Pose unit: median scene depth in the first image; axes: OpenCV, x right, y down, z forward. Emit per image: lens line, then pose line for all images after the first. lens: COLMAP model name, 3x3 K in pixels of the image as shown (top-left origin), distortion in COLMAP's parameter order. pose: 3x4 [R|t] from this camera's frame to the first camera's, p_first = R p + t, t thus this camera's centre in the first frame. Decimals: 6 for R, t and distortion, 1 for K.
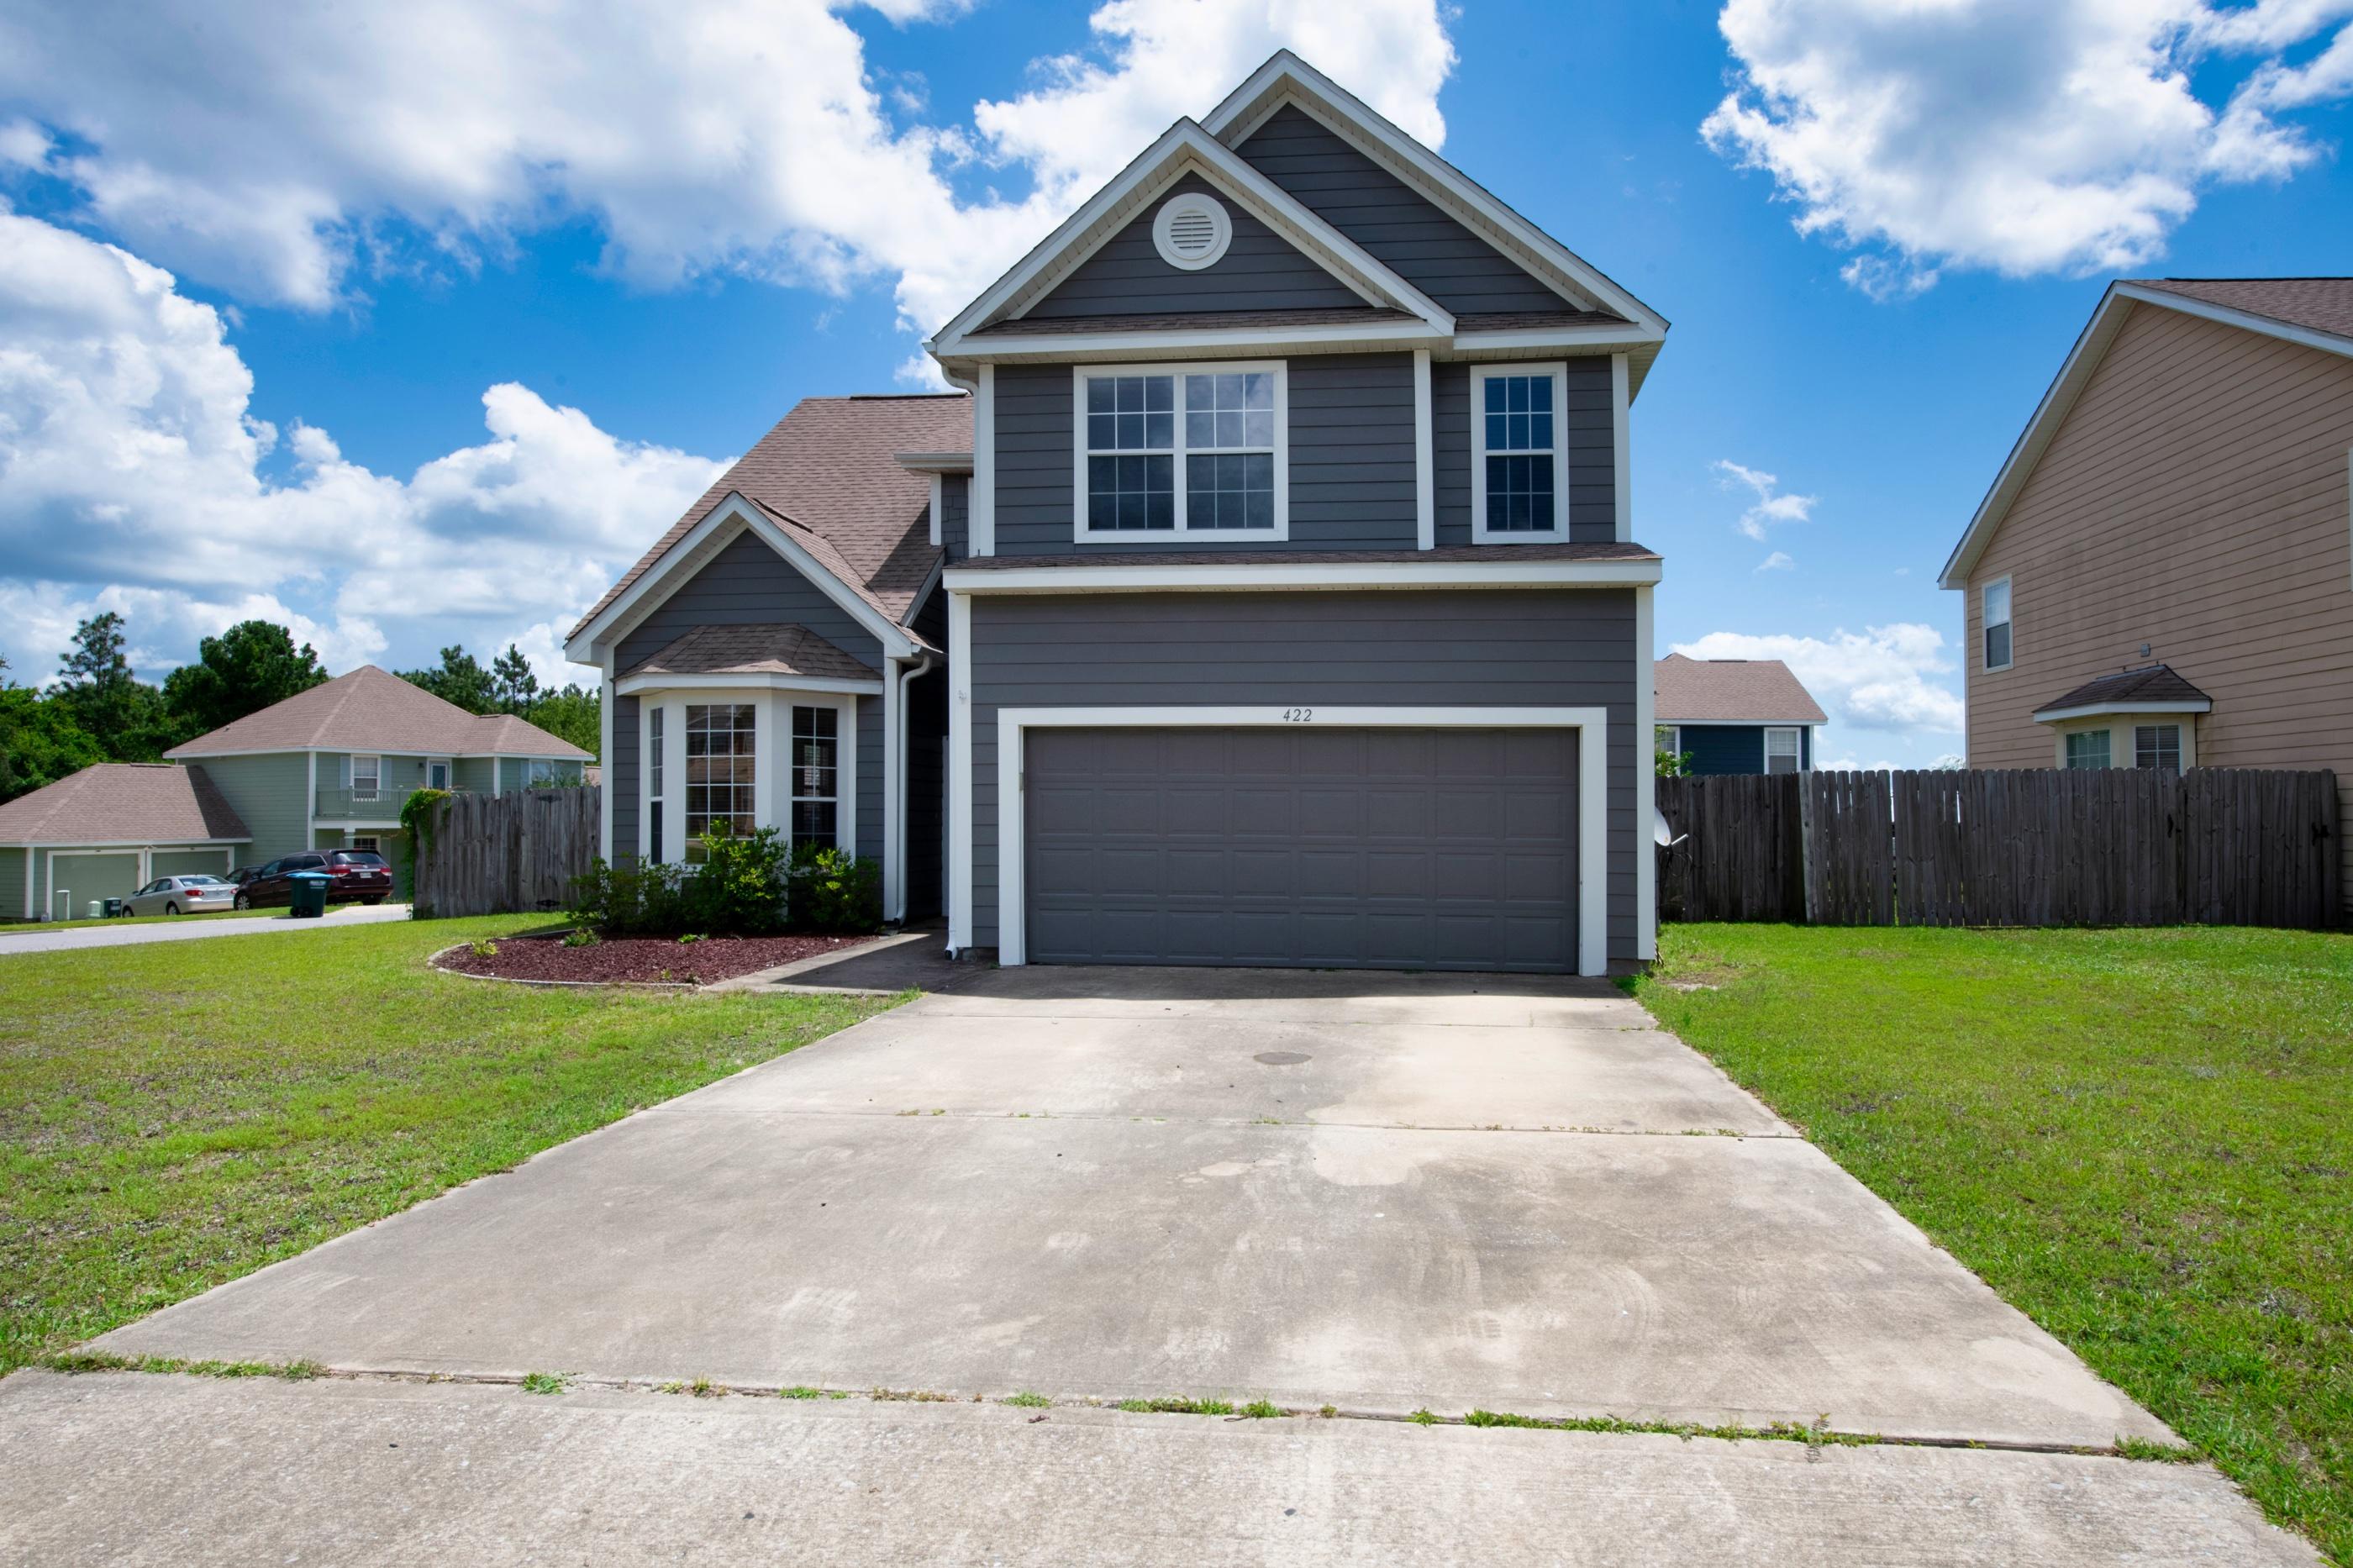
lens RADIAL K [[1291.8, 0, 1176.5], [0, 1291.8, 784.0], [0, 0, 1]] dist [0.013106, -0.001491]
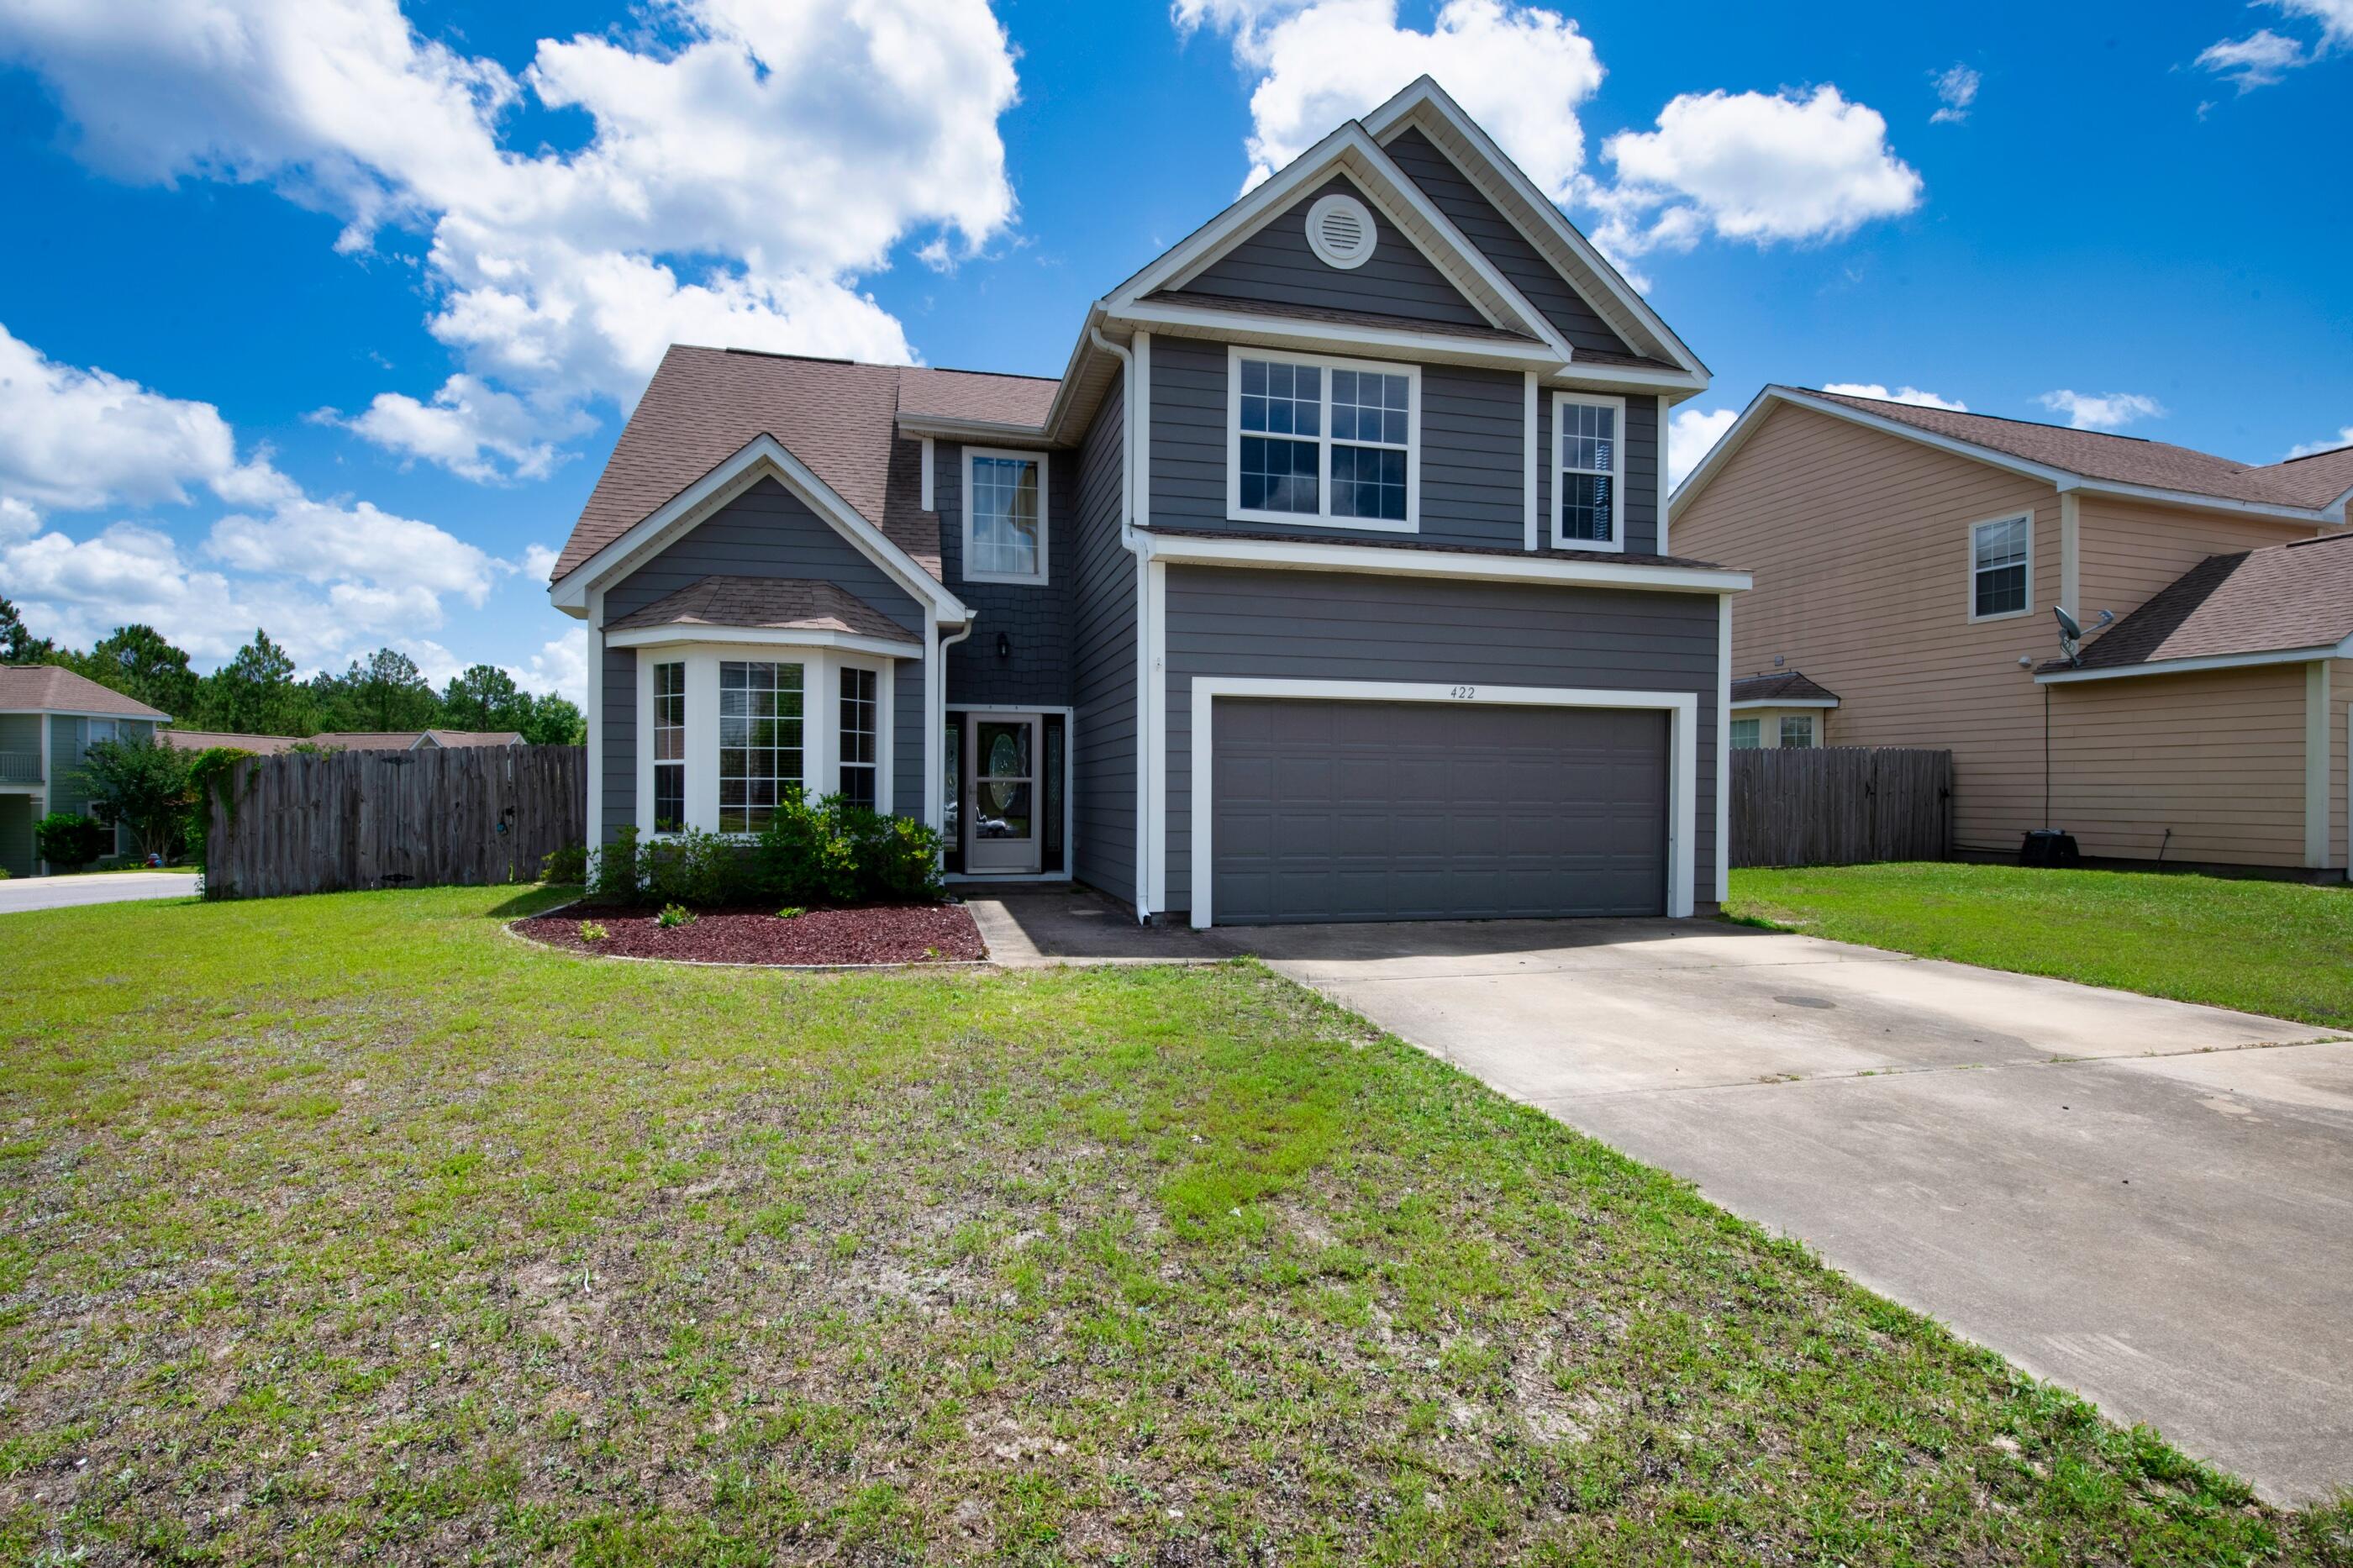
lens RADIAL K [[1131.1, 0, 1178.8], [0, 1131.1, 798.2], [0, 0, 1]] dist [0.013886, 0.000097]
pose [[0.940001, -0.003363, 0.341156, -0.423487], [-0.010710, 0.999168, 0.039360, 0.001734], [-0.341004, -0.040652, 0.939182, 0.150123]]
